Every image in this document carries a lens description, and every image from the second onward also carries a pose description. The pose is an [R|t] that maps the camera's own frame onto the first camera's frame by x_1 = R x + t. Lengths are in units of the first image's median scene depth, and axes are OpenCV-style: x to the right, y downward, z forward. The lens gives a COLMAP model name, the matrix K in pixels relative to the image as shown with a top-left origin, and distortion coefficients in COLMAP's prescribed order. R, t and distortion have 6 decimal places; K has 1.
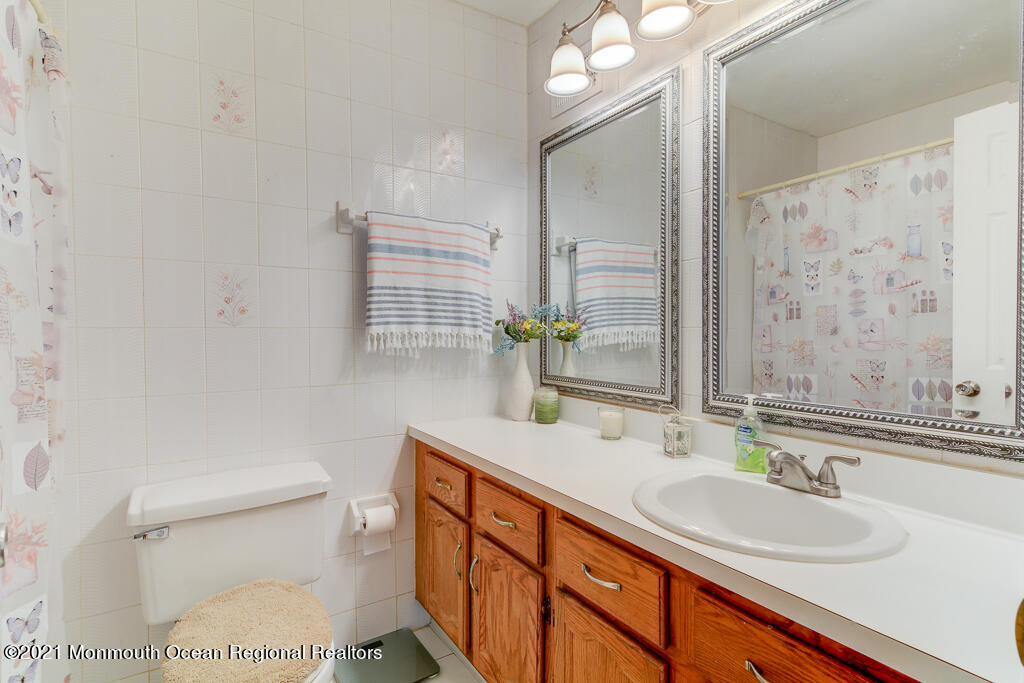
lens RADIAL K [[501.6, 0, 512.6], [0, 501.6, 339.5], [0, 0, 1]] dist [0.013416, -0.000588]
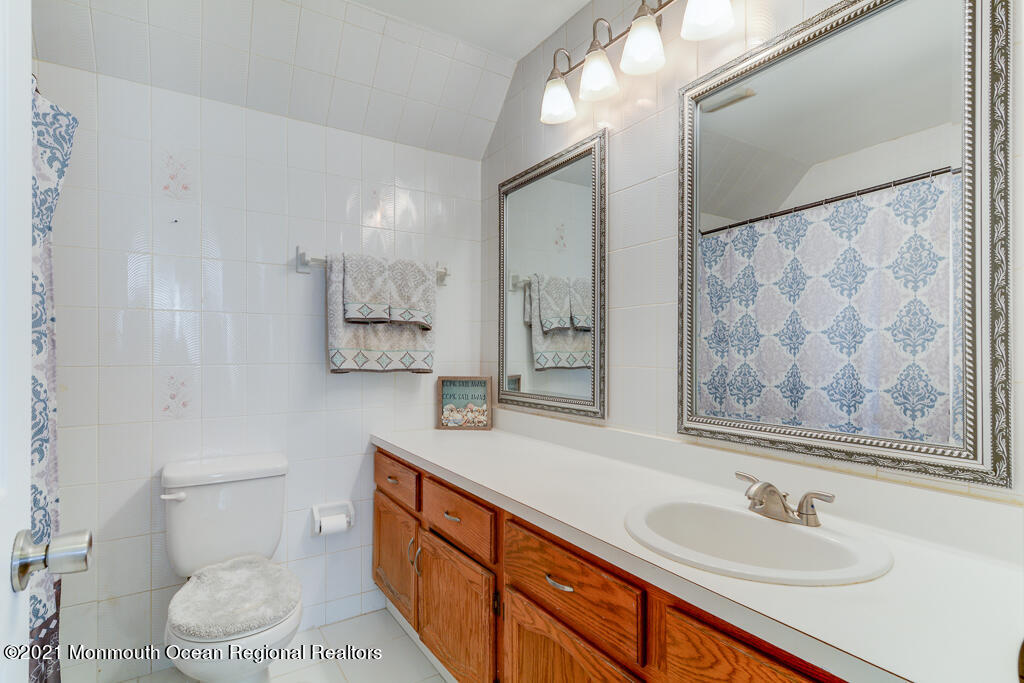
lens RADIAL K [[517.9, 0, 515.3], [0, 517.9, 343.8], [0, 0, 1]] dist [0.012209, -0.001158]
pose [[0.999914, 0.009497, -0.009098, 0.105910], [-0.009806, 0.999357, -0.034480, 0.003561], [0.008765, 0.034567, 0.999364, -0.154235]]
